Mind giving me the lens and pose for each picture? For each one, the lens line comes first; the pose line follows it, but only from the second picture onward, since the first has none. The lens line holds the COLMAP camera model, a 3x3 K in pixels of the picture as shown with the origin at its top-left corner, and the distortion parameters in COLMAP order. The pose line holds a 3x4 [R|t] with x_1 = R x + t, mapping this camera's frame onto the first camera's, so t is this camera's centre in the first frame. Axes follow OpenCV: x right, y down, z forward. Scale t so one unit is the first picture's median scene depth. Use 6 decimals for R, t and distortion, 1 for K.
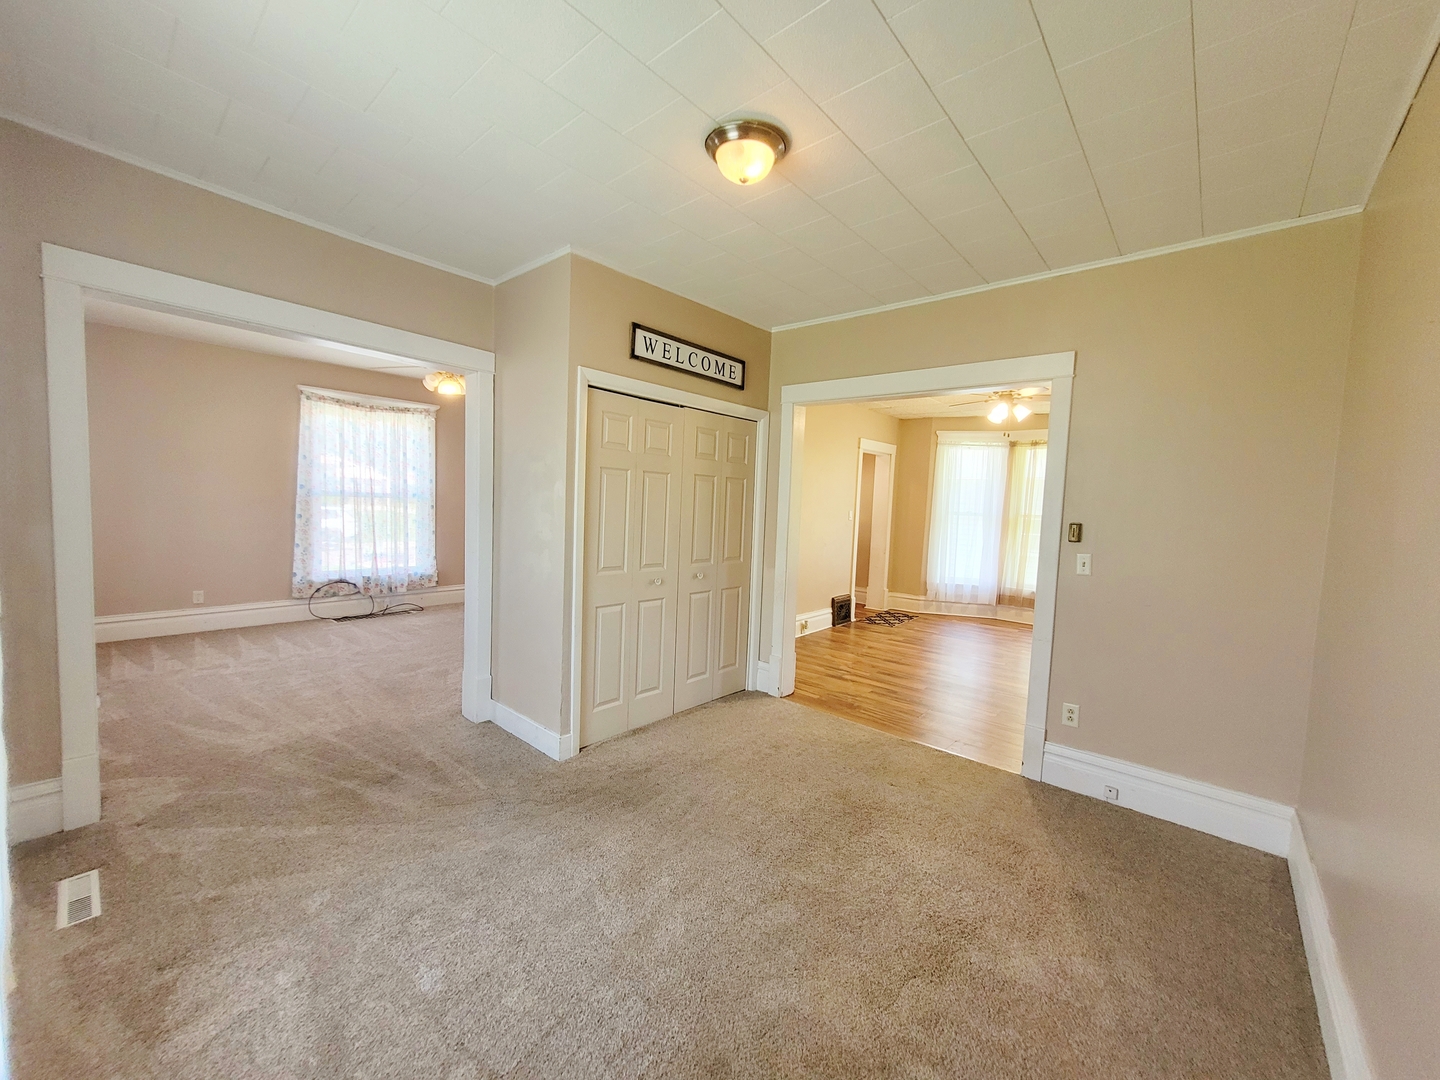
lens RADIAL K [[563.8, 0, 726.1], [0, 563.8, 541.5], [0, 0, 1]] dist [-0.002952, -0.000462]
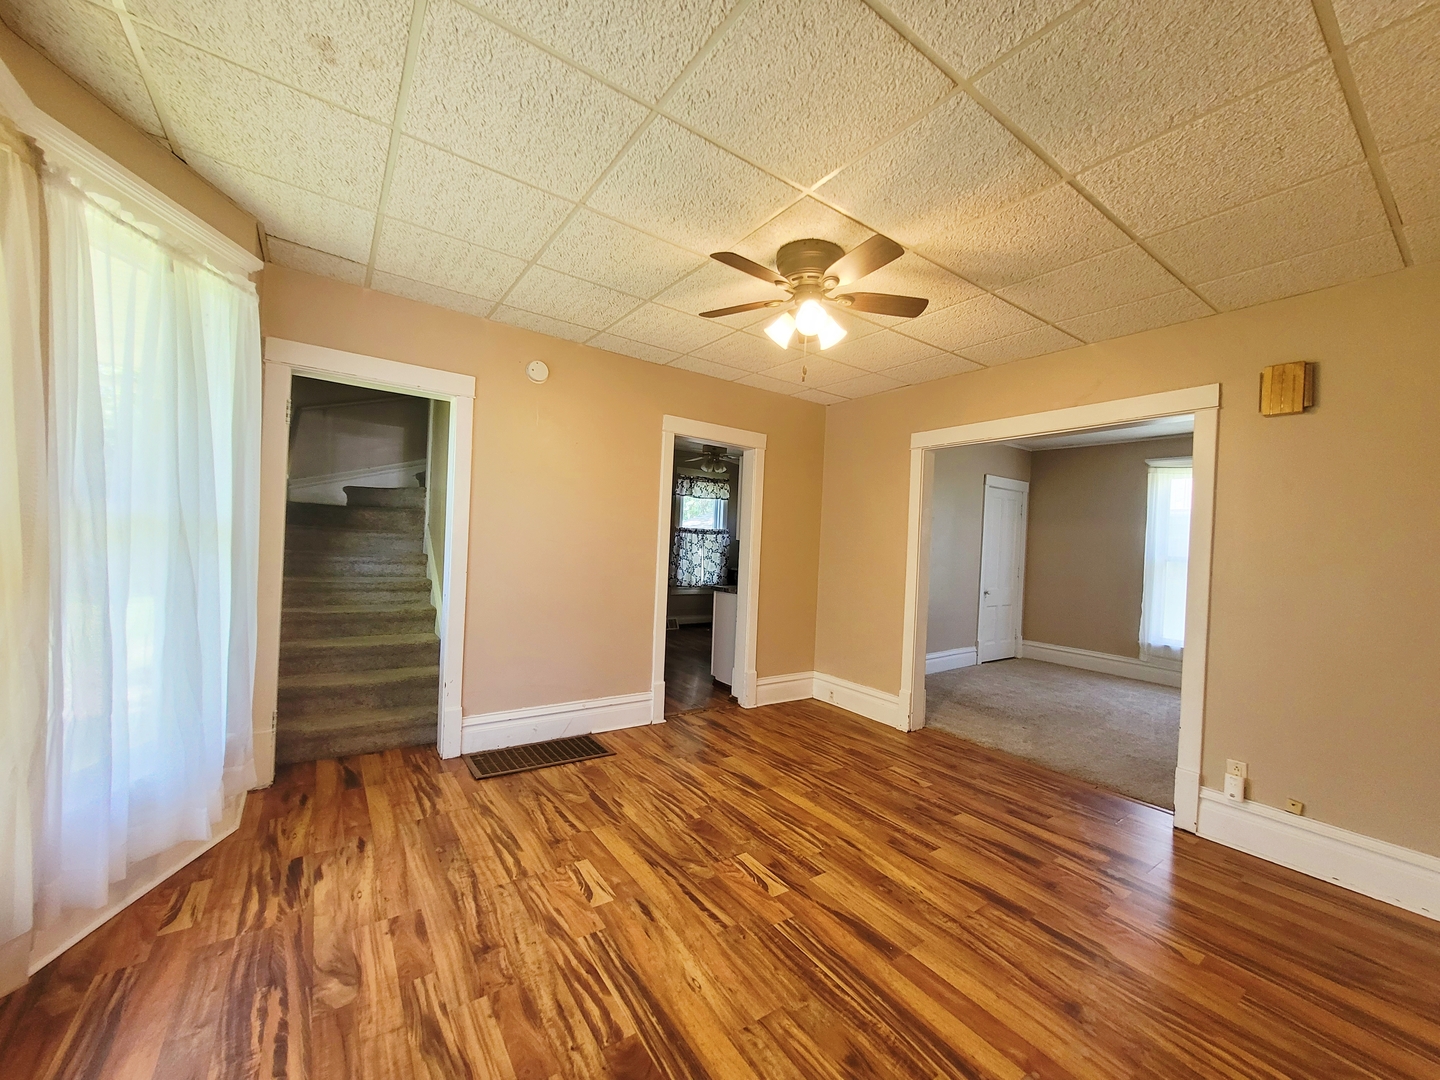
lens RADIAL K [[563.8, 0, 714.8], [0, 563.8, 538.5], [0, 0, 1]] dist [-0.002952, -0.000462]
pose [[-0.965684, -0.078613, 0.247537, 0.673401], [-0.062527, 0.995428, 0.072202, -0.124742], [-0.252082, 0.054247, -0.966184, 2.317807]]
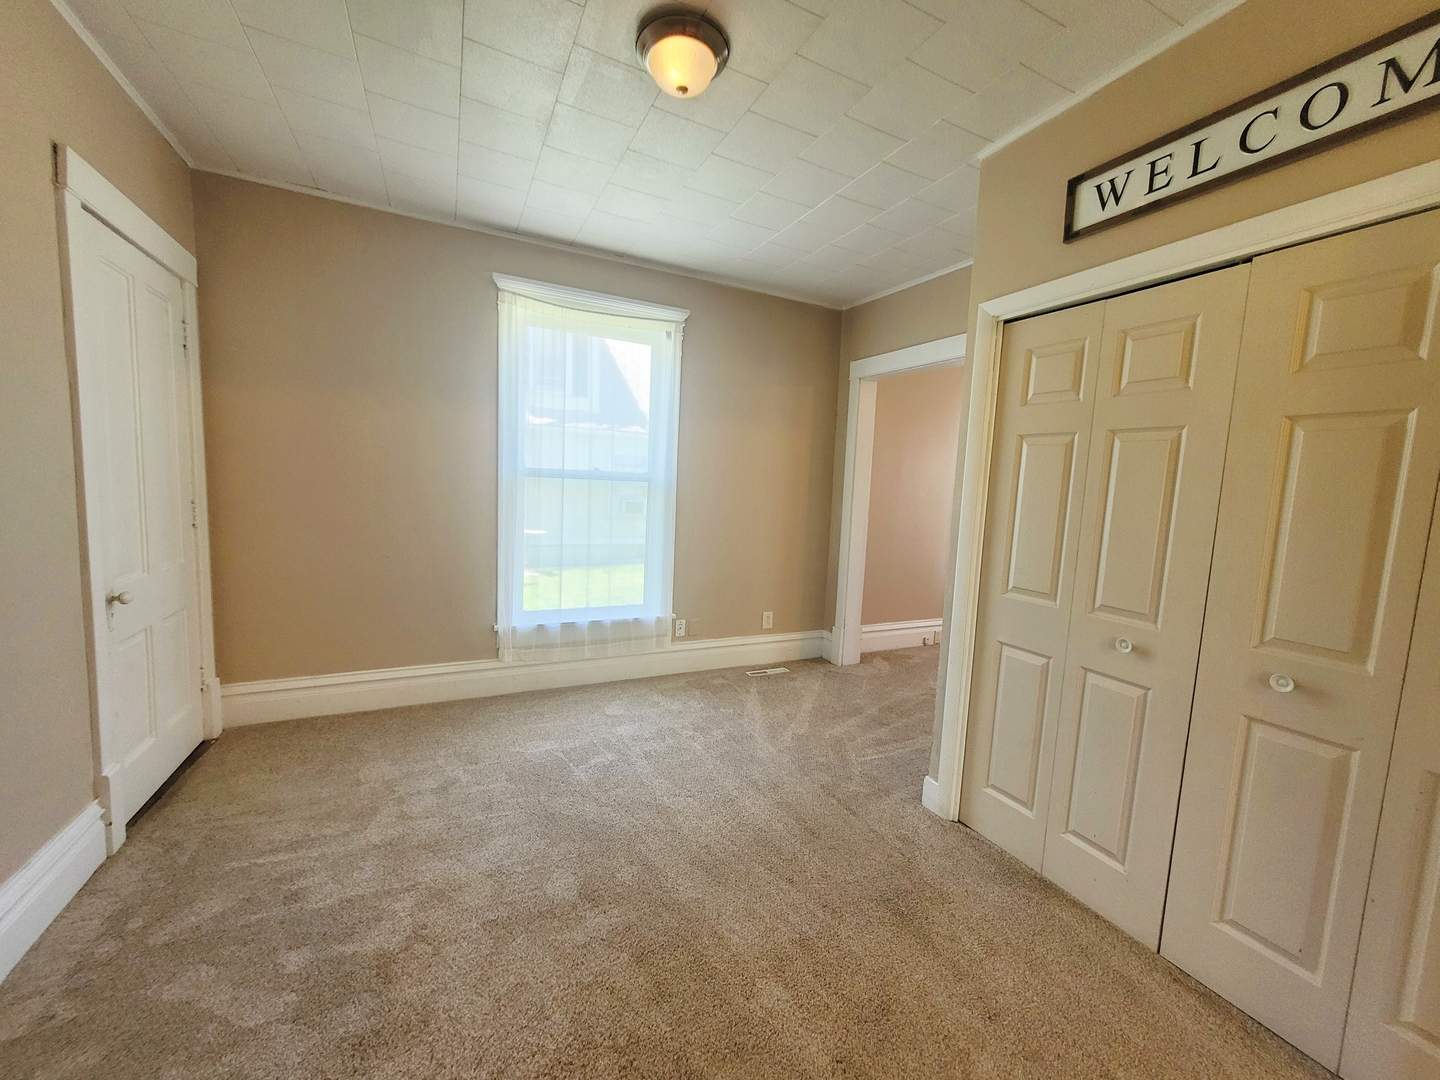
lens RADIAL K [[563.8, 0, 732.9], [0, 563.8, 539.8], [0, 0, 1]] dist [-0.002952, -0.000462]
pose [[-0.384292, 0.039719, -0.922357, 0.501316], [-0.114447, 0.989318, 0.090285, -0.030140], [0.916091, 0.140257, -0.375641, 0.908877]]
